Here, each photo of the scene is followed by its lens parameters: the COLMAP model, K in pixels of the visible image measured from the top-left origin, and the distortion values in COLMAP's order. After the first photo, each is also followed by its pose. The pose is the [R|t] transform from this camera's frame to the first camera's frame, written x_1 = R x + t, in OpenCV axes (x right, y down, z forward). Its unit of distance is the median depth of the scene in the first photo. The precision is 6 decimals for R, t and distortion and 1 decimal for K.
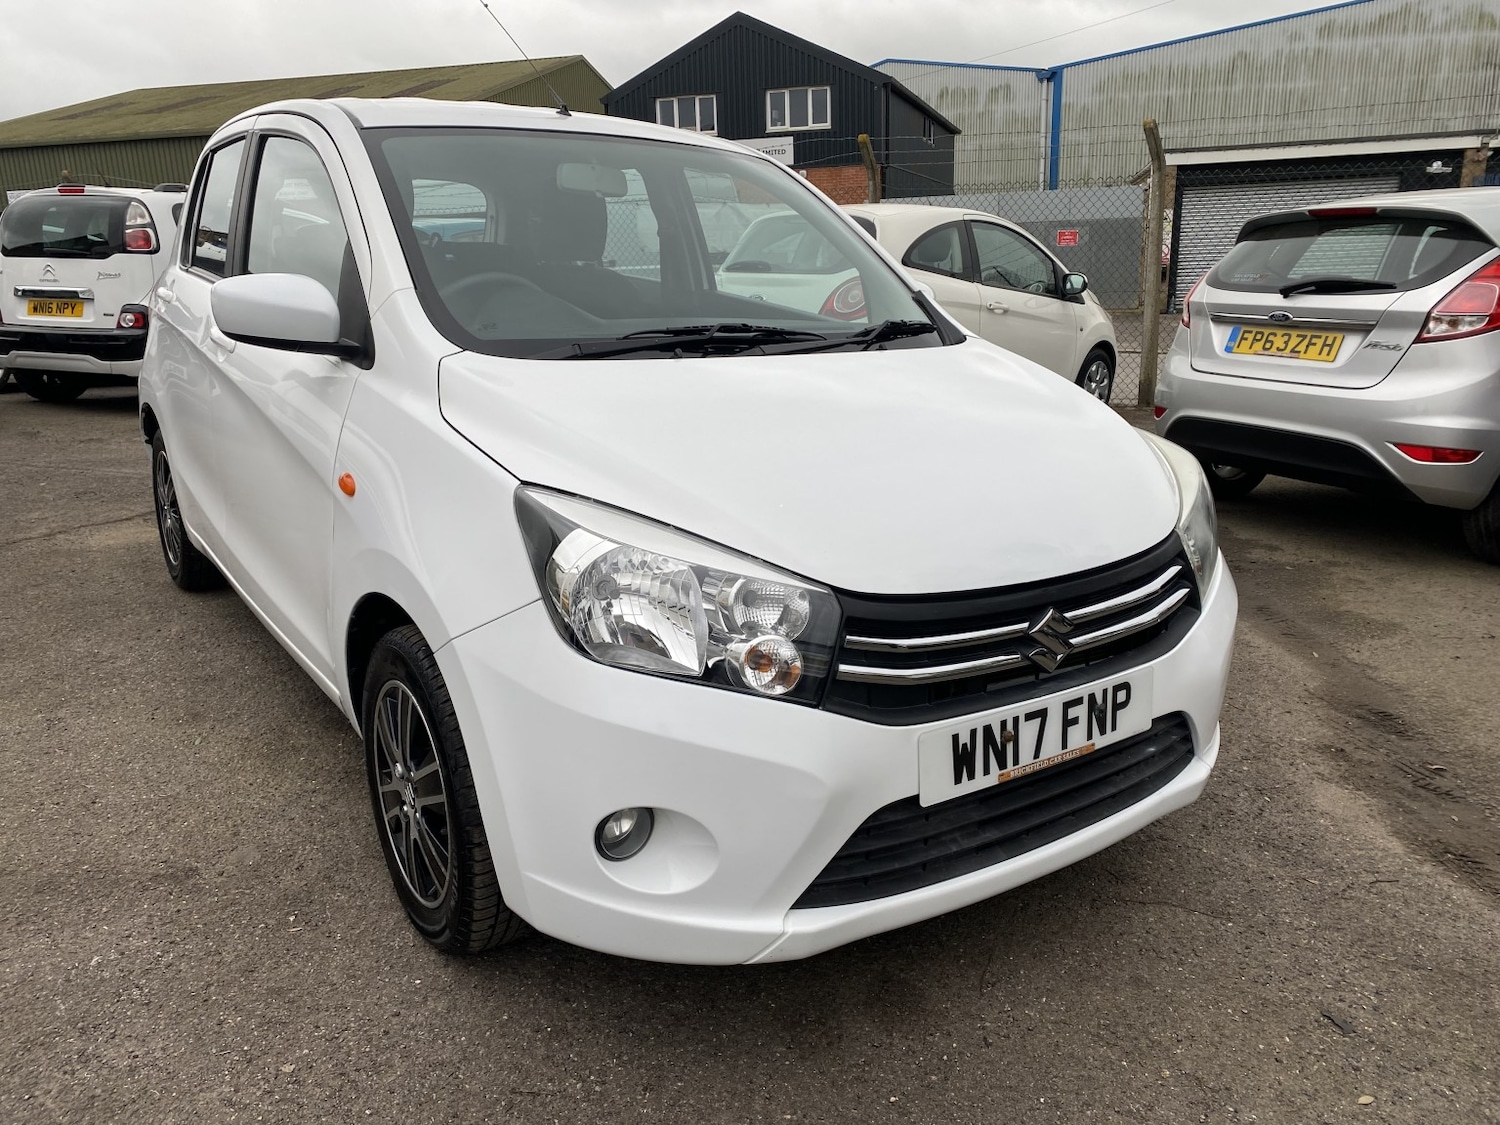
lens RADIAL K [[1160.9, 0, 740.6], [0, 1160.9, 551.0], [0, 0, 1]] dist [0.051711, -0.049105]
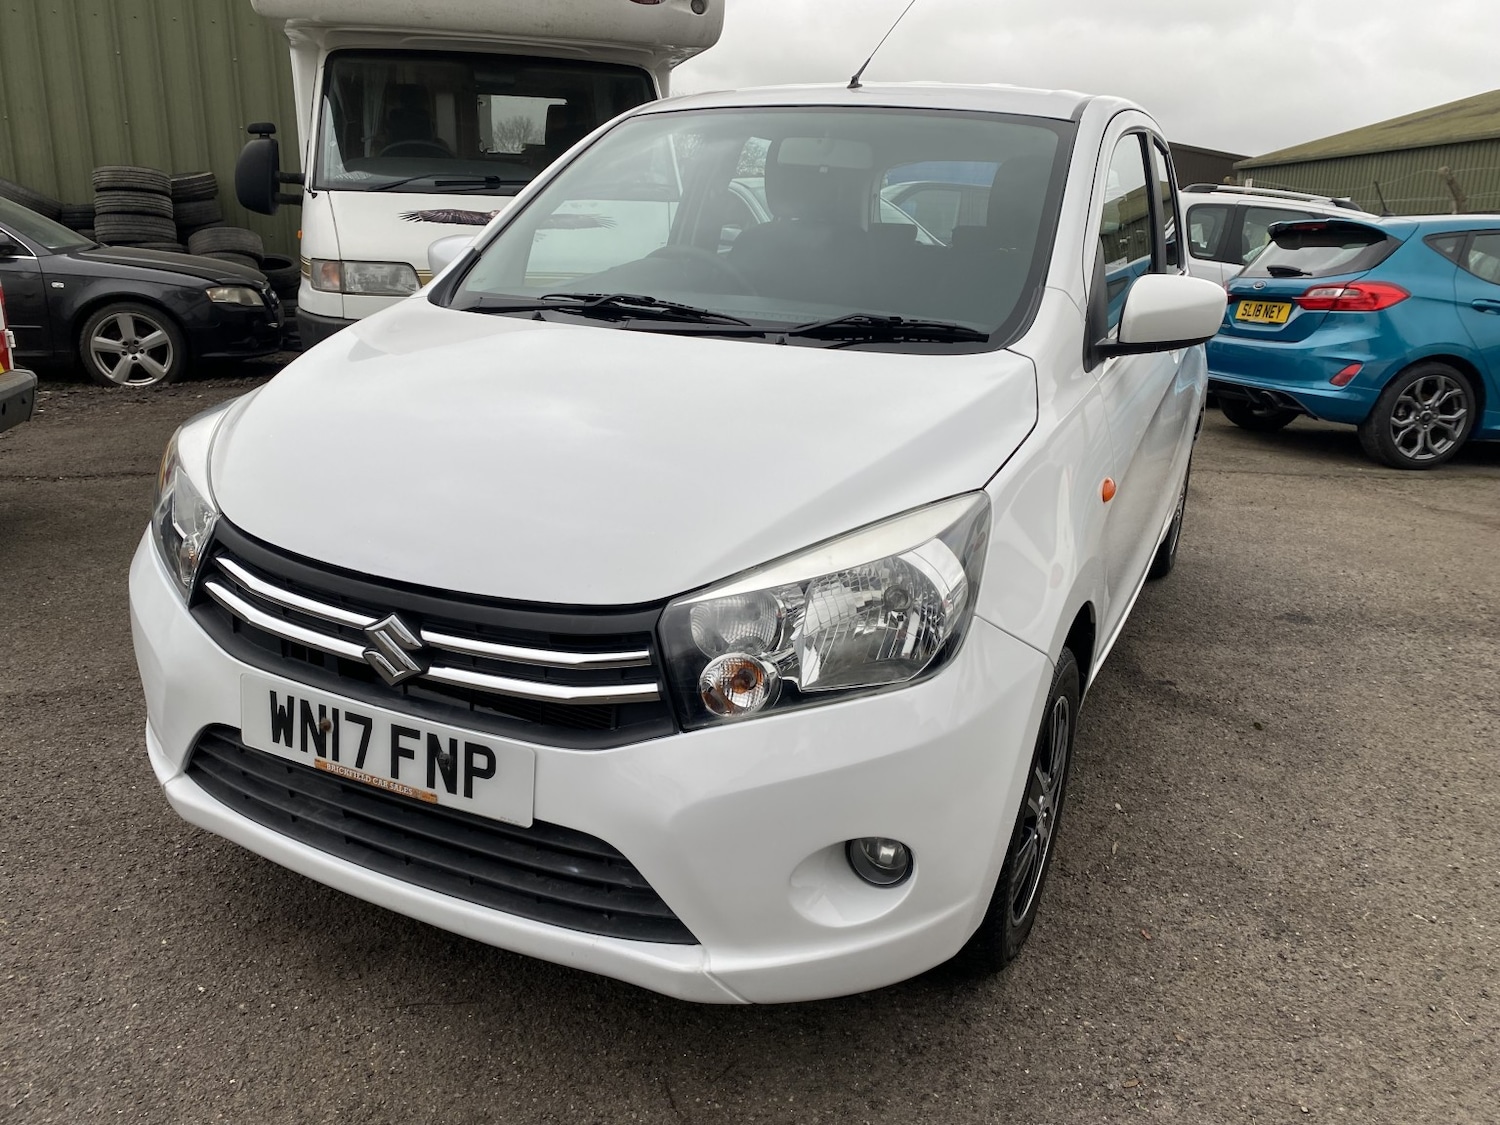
lens RADIAL K [[1160.9, 0, 740.6], [0, 1160.9, 551.0], [0, 0, 1]] dist [0.051711, -0.049105]
pose [[0.499474, 0.245200, -0.830905, 1.102396], [-0.251836, 0.958787, 0.131553, -0.175572], [0.828917, 0.143545, 0.540639, 0.723070]]
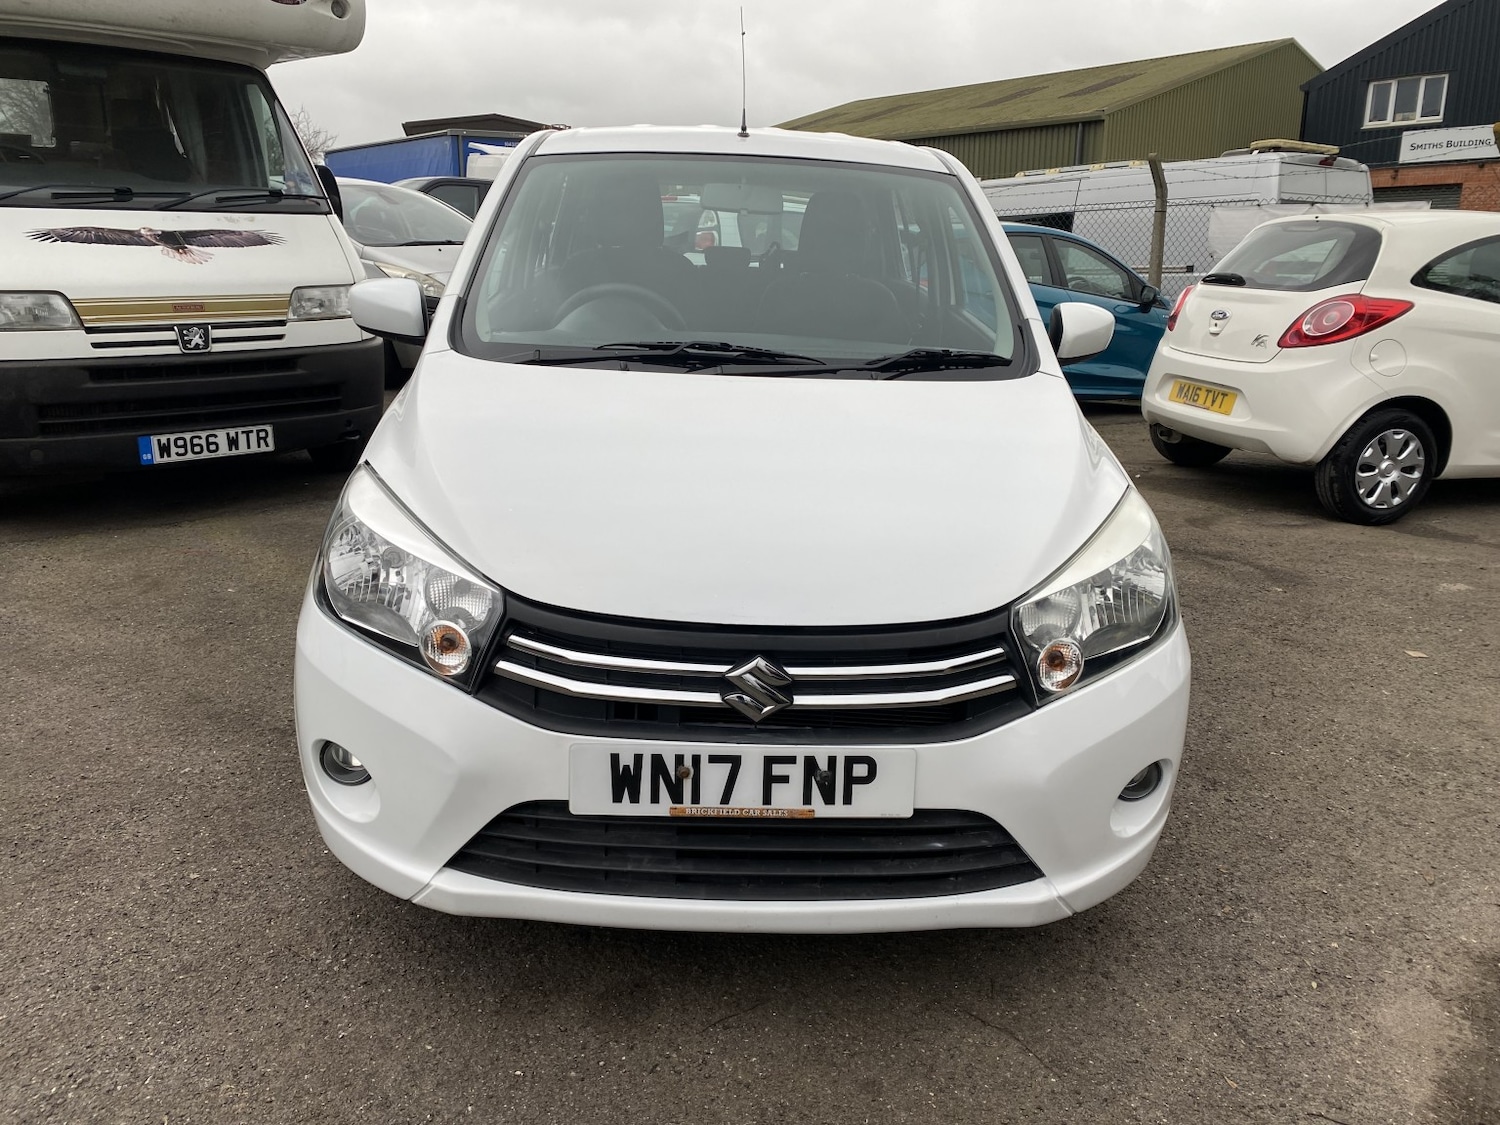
lens RADIAL K [[1150.6, 0, 743.5], [0, 1150.6, 558.0], [0, 0, 1]] dist [0.095036, -0.099817]
pose [[0.840630, 0.161963, -0.516827, 0.727050], [-0.157708, 0.986089, 0.052505, -0.078665], [0.518141, 0.037370, 0.854478, 0.169757]]
